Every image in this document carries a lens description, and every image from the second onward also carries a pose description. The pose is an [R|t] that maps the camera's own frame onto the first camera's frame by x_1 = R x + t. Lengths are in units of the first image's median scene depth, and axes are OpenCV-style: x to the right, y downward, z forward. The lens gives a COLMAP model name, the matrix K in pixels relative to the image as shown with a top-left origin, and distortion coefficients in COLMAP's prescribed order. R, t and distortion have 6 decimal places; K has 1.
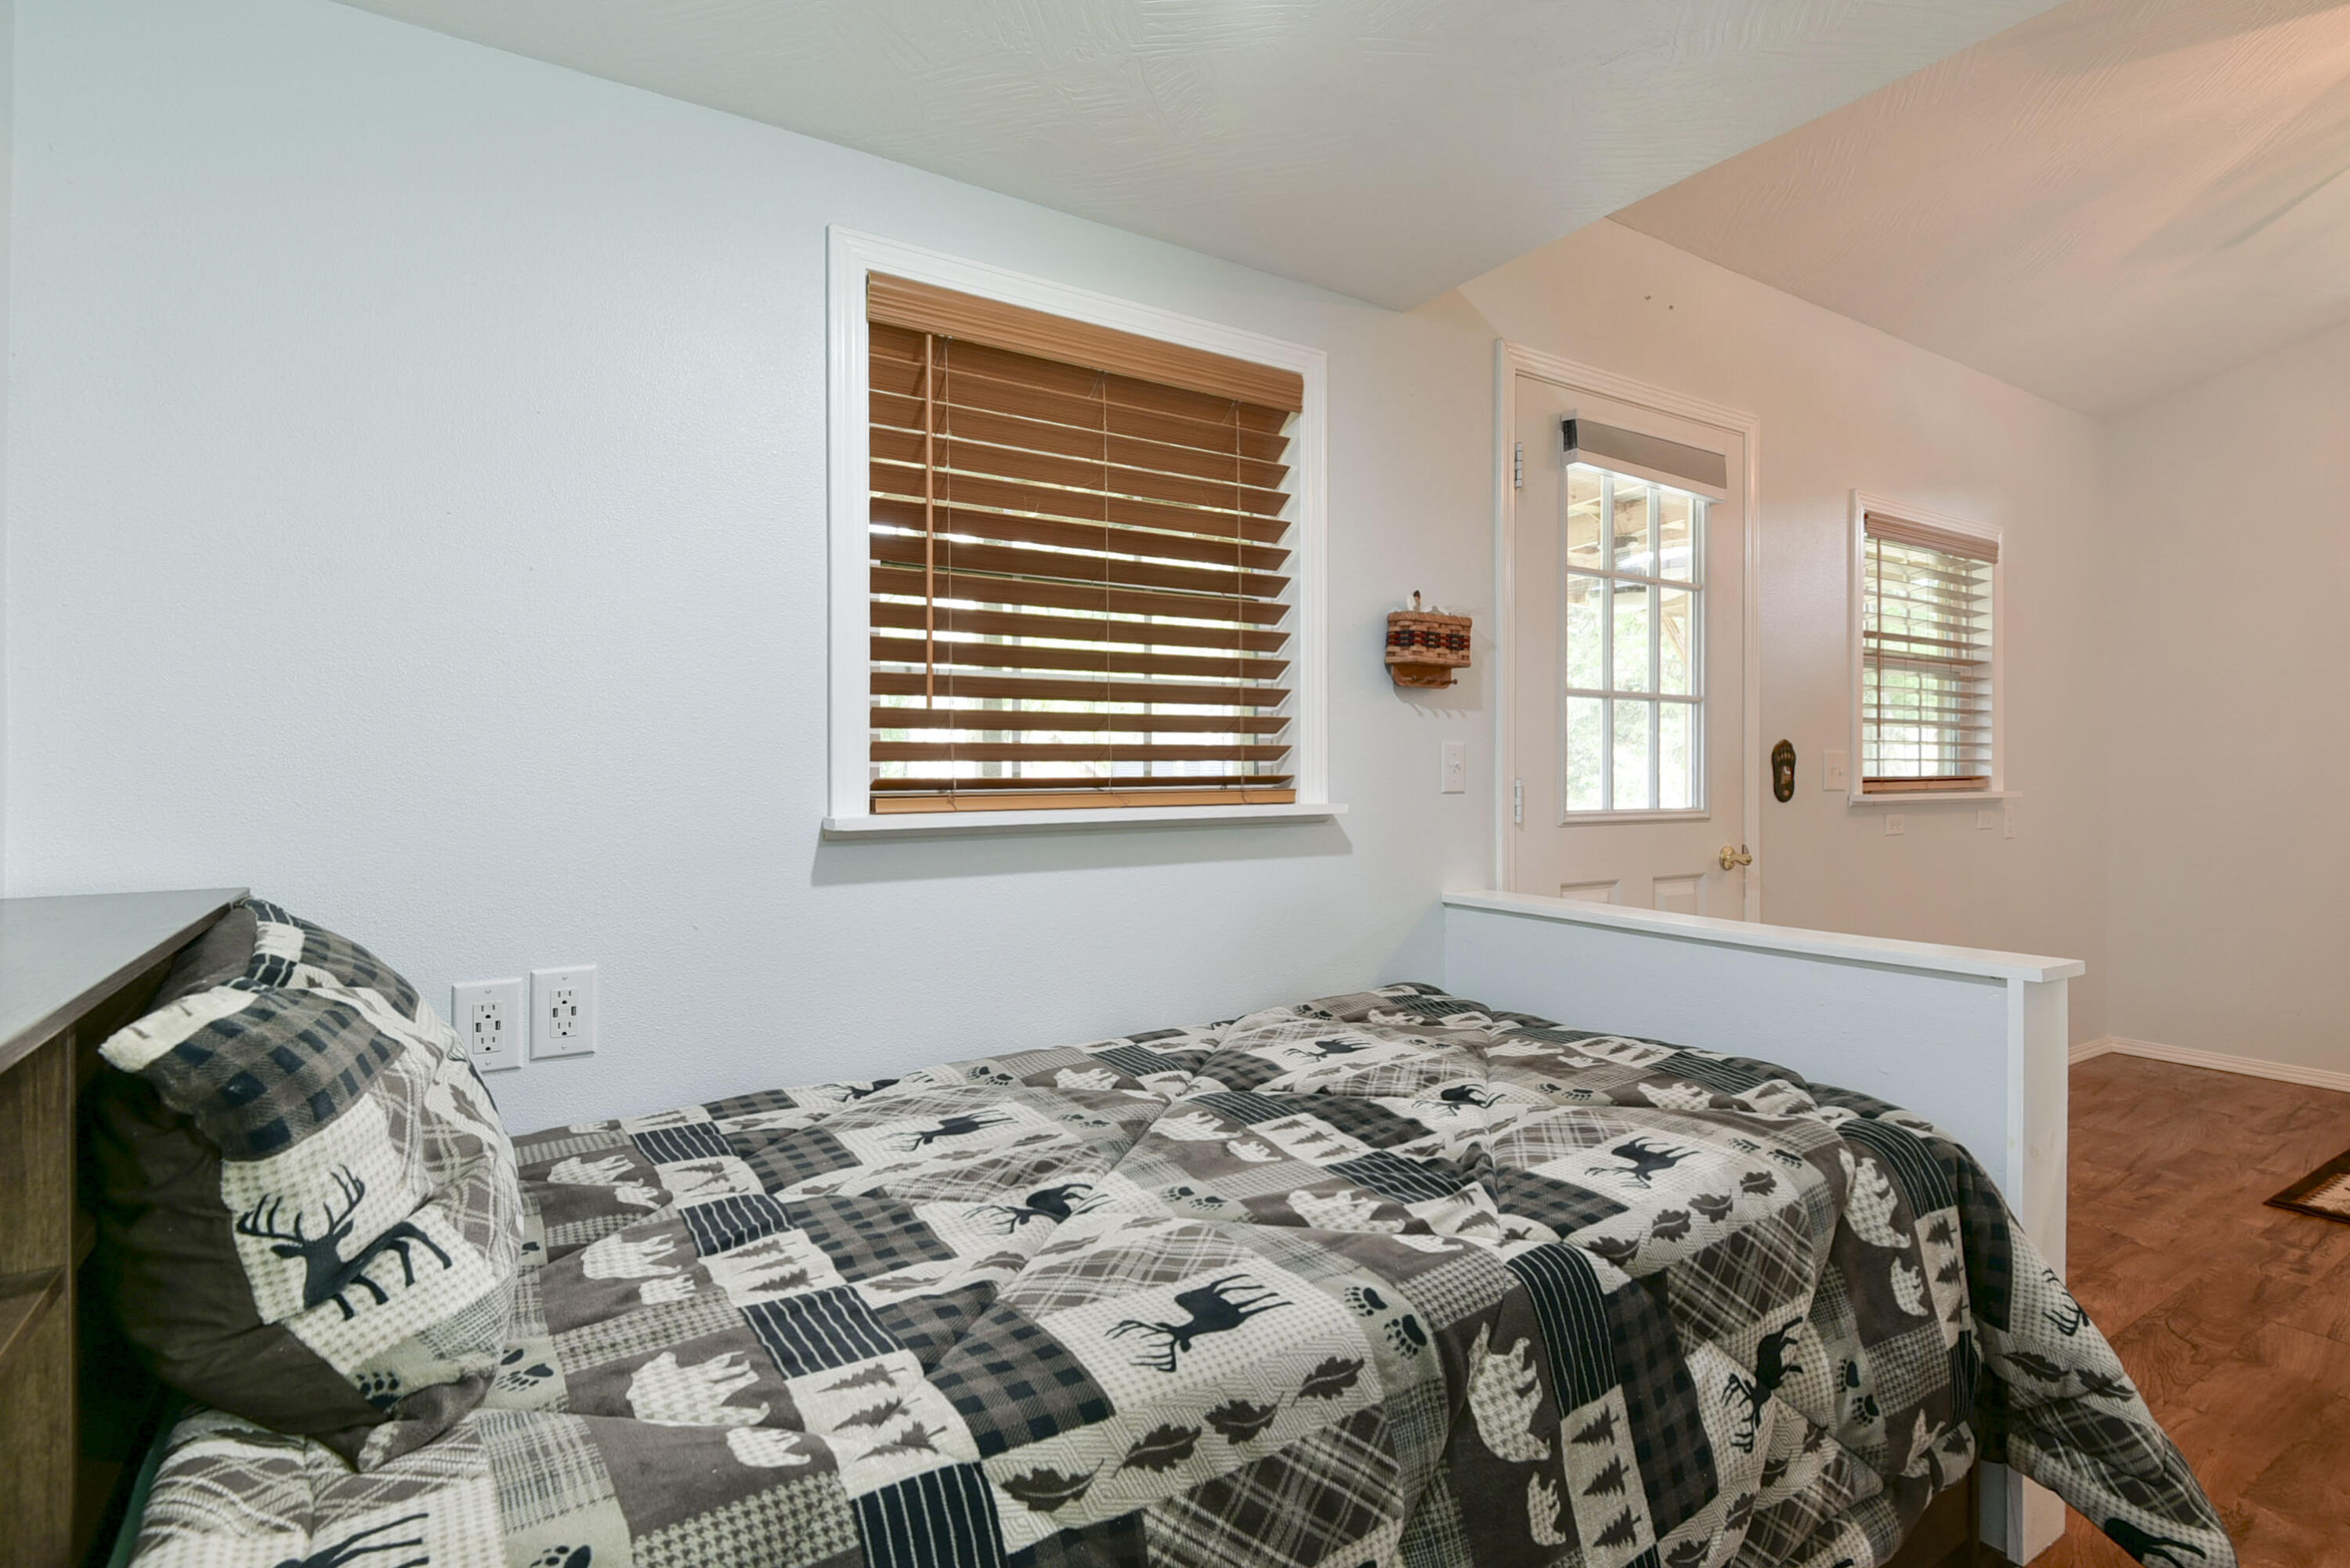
lens RADIAL K [[1112.6, 0, 1168.0], [0, 1112.6, 770.9], [0, 0, 1]] dist [0.016116, -0.011137]
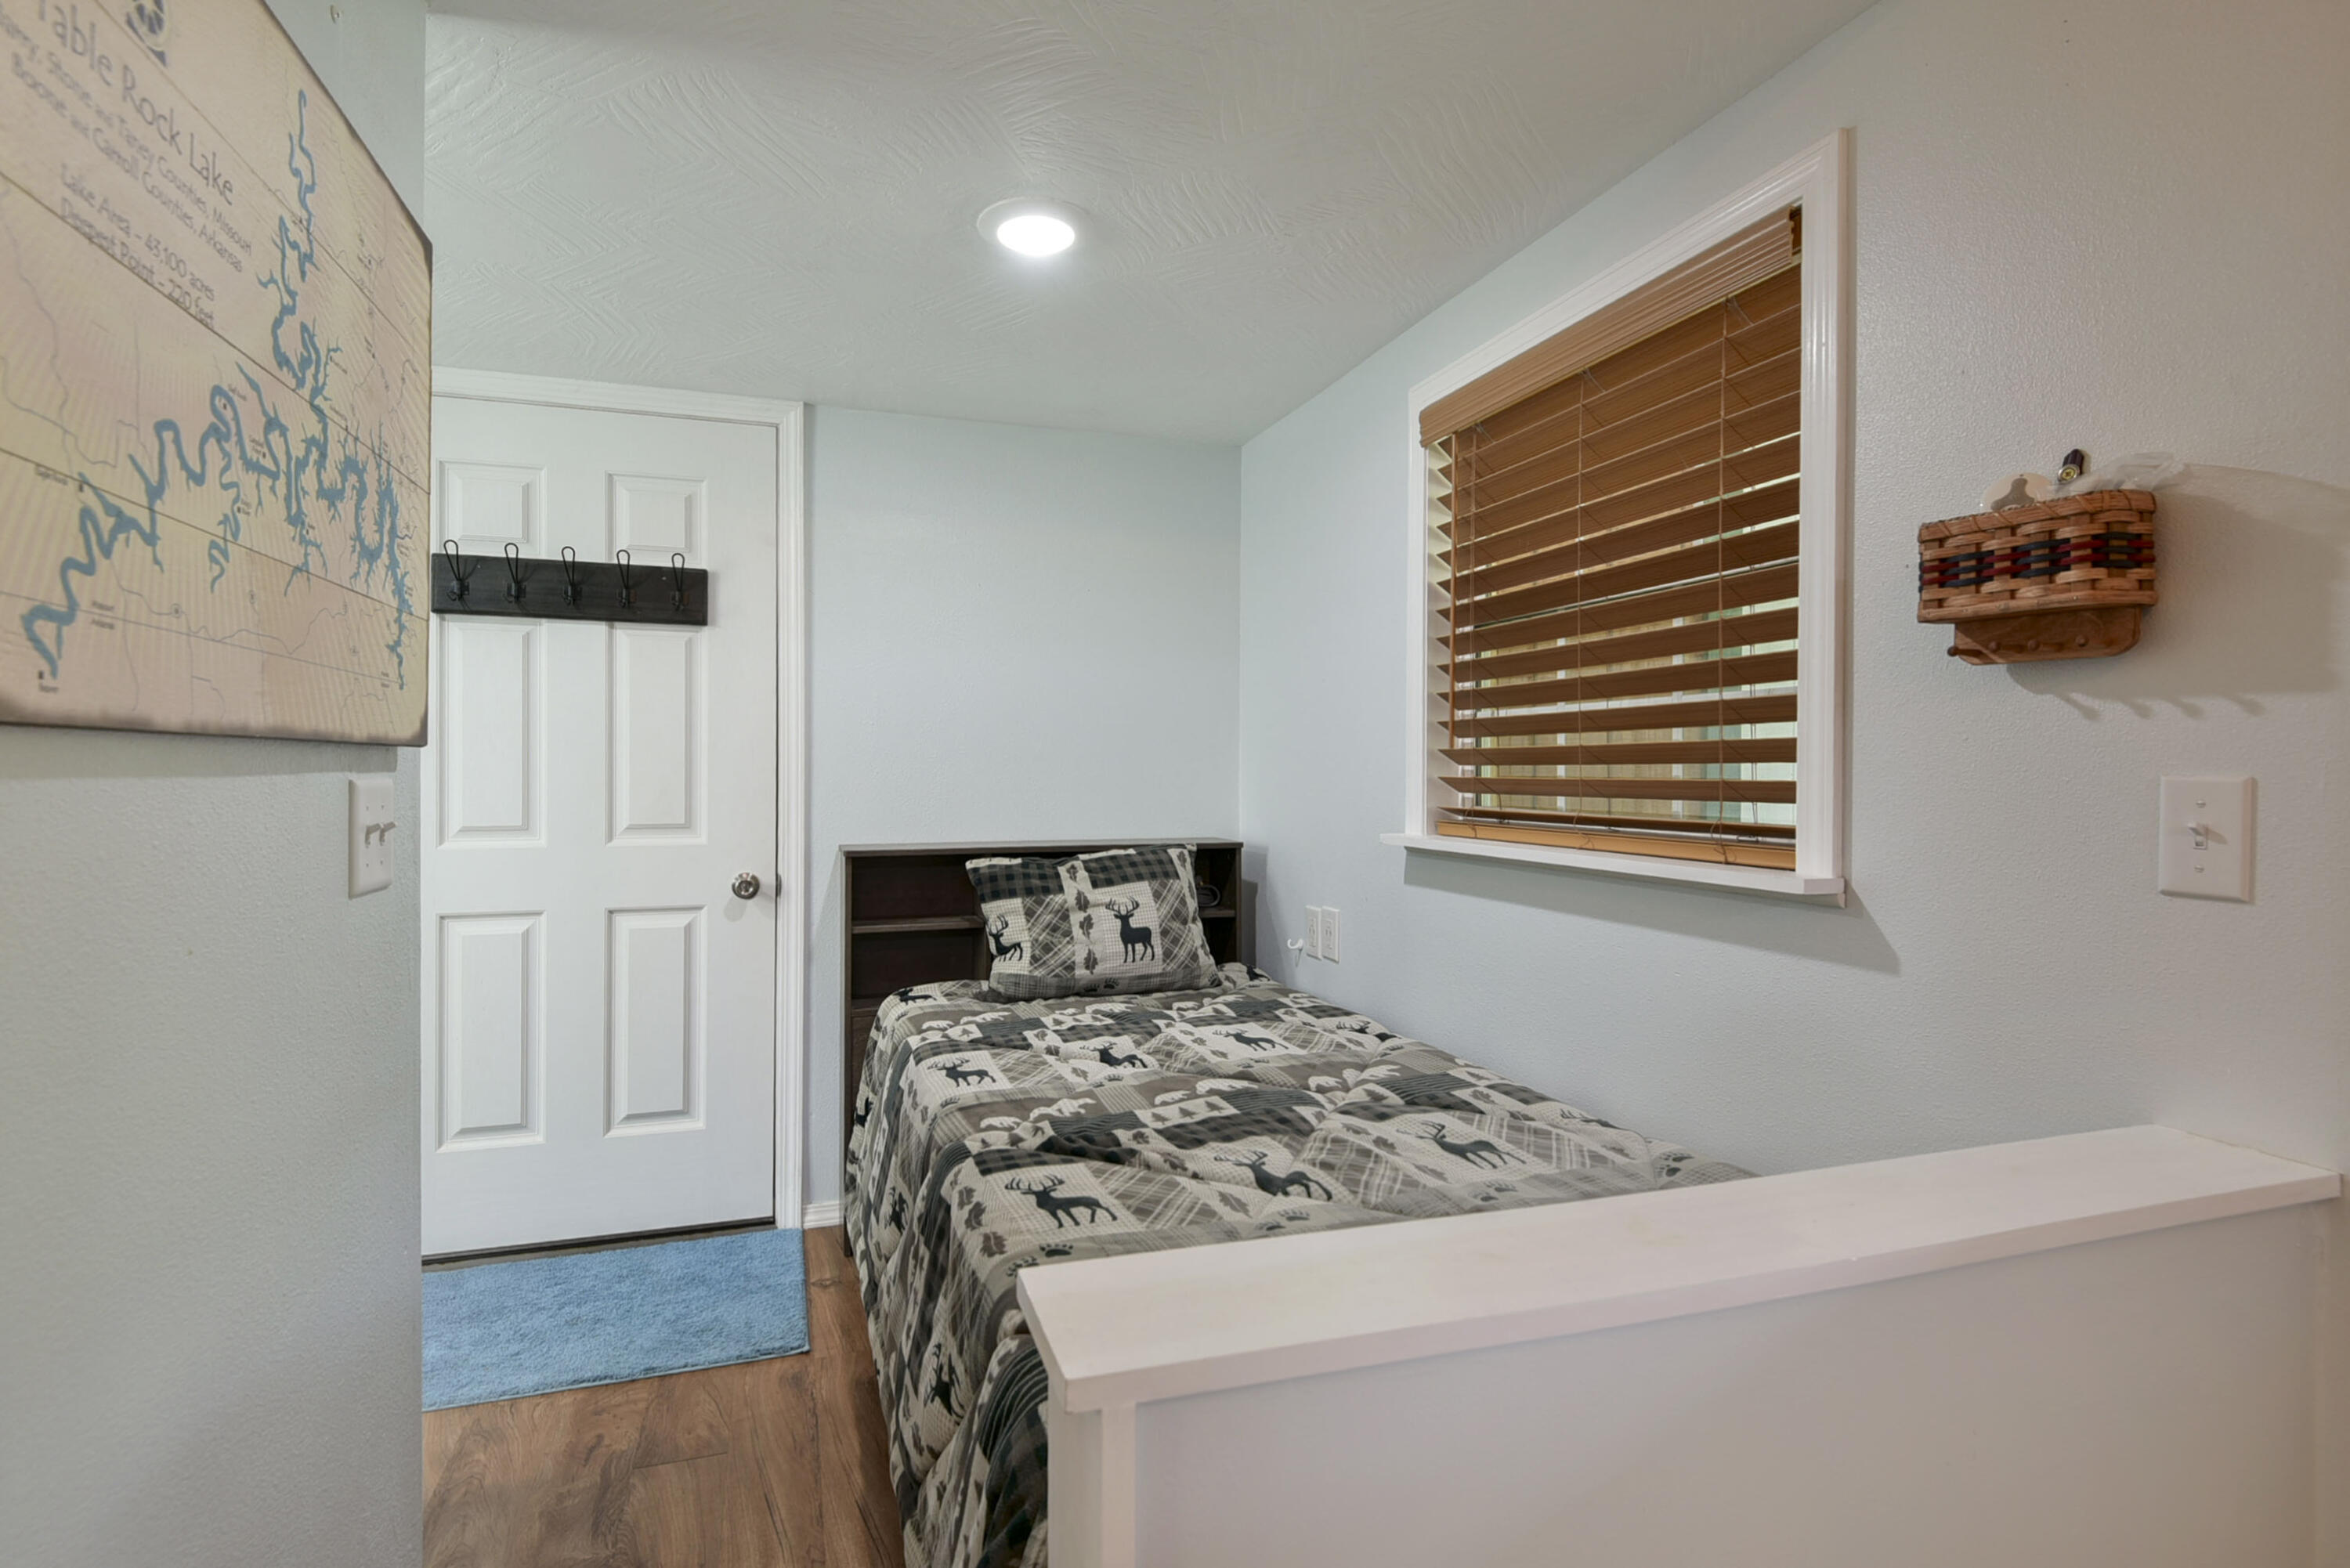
lens RADIAL K [[1112.6, 0, 1139.2], [0, 1112.6, 782.7], [0, 0, 1]] dist [0.016116, -0.011137]
pose [[-0.245728, 0.013520, -0.969245, 0.796338], [-0.003346, 0.999885, 0.014795, -0.028731], [0.969333, 0.006879, -0.245655, 0.755387]]
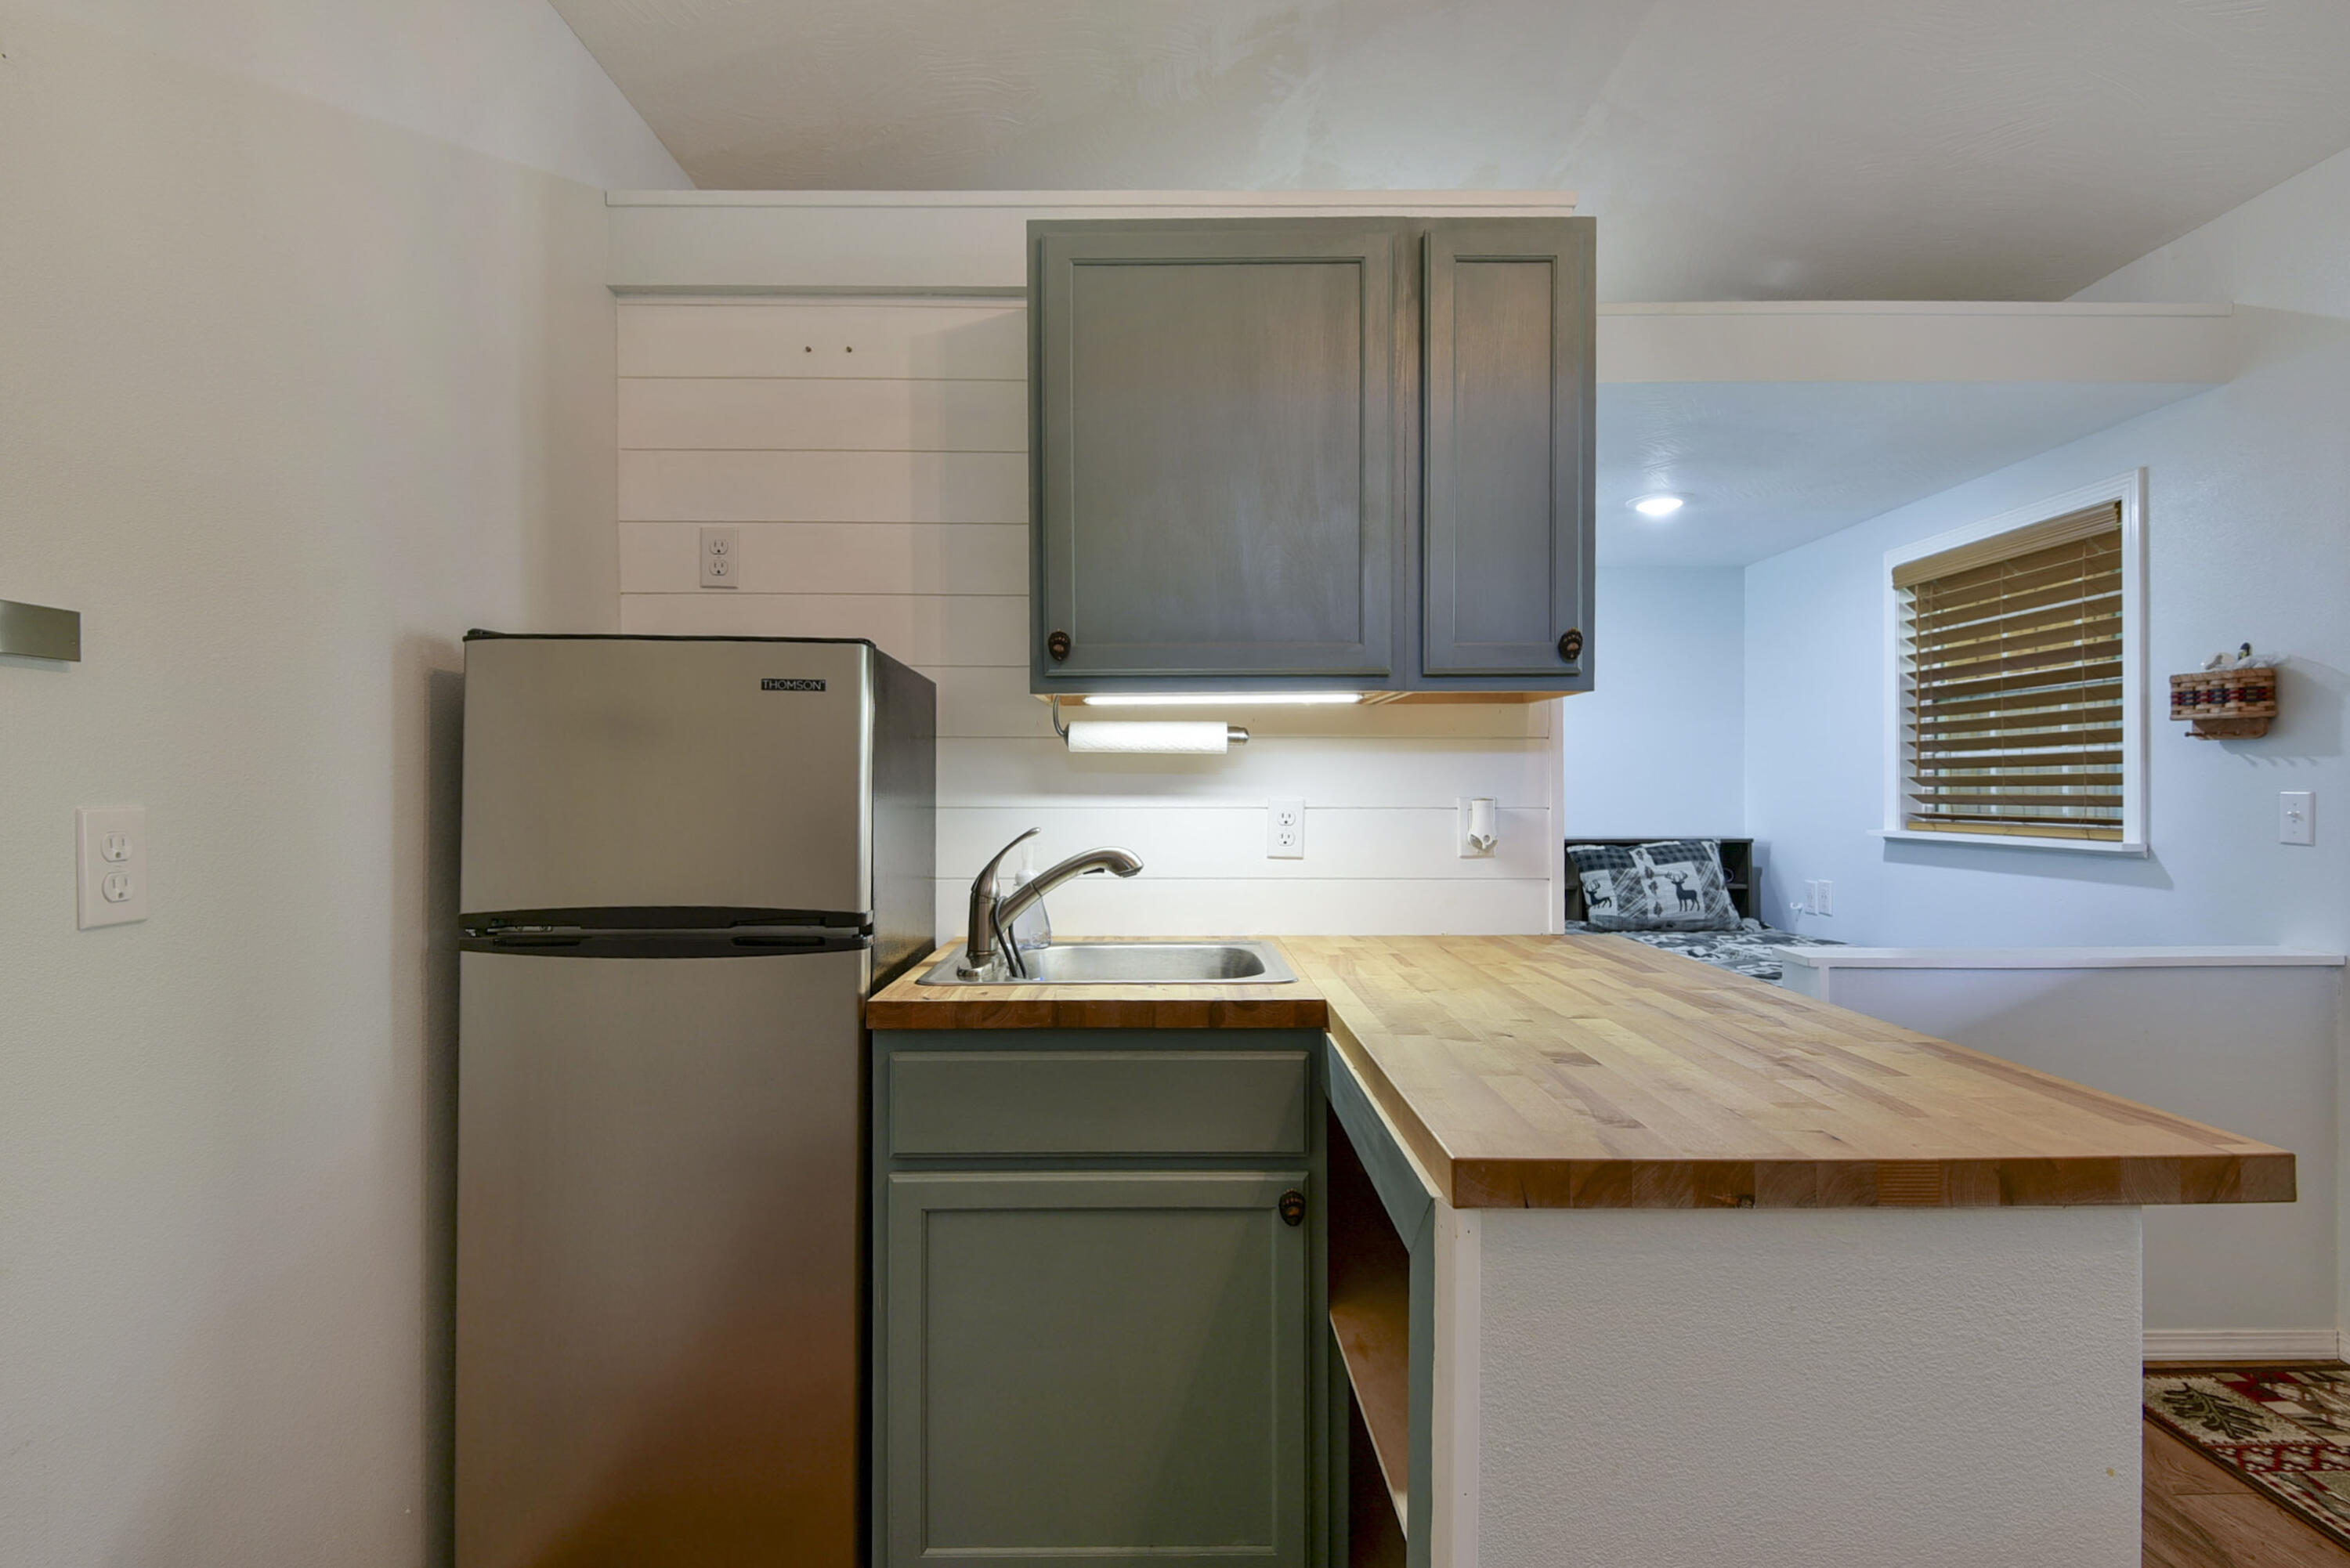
lens RADIAL K [[1112.6, 0, 1157.3], [0, 1112.6, 789.0], [0, 0, 1]] dist [0.016116, -0.011137]
pose [[-0.541848, 0.003611, -0.840469, 1.676364], [0.003061, 0.999993, 0.002323, -0.034236], [0.840471, -0.001314, -0.541855, 0.734571]]
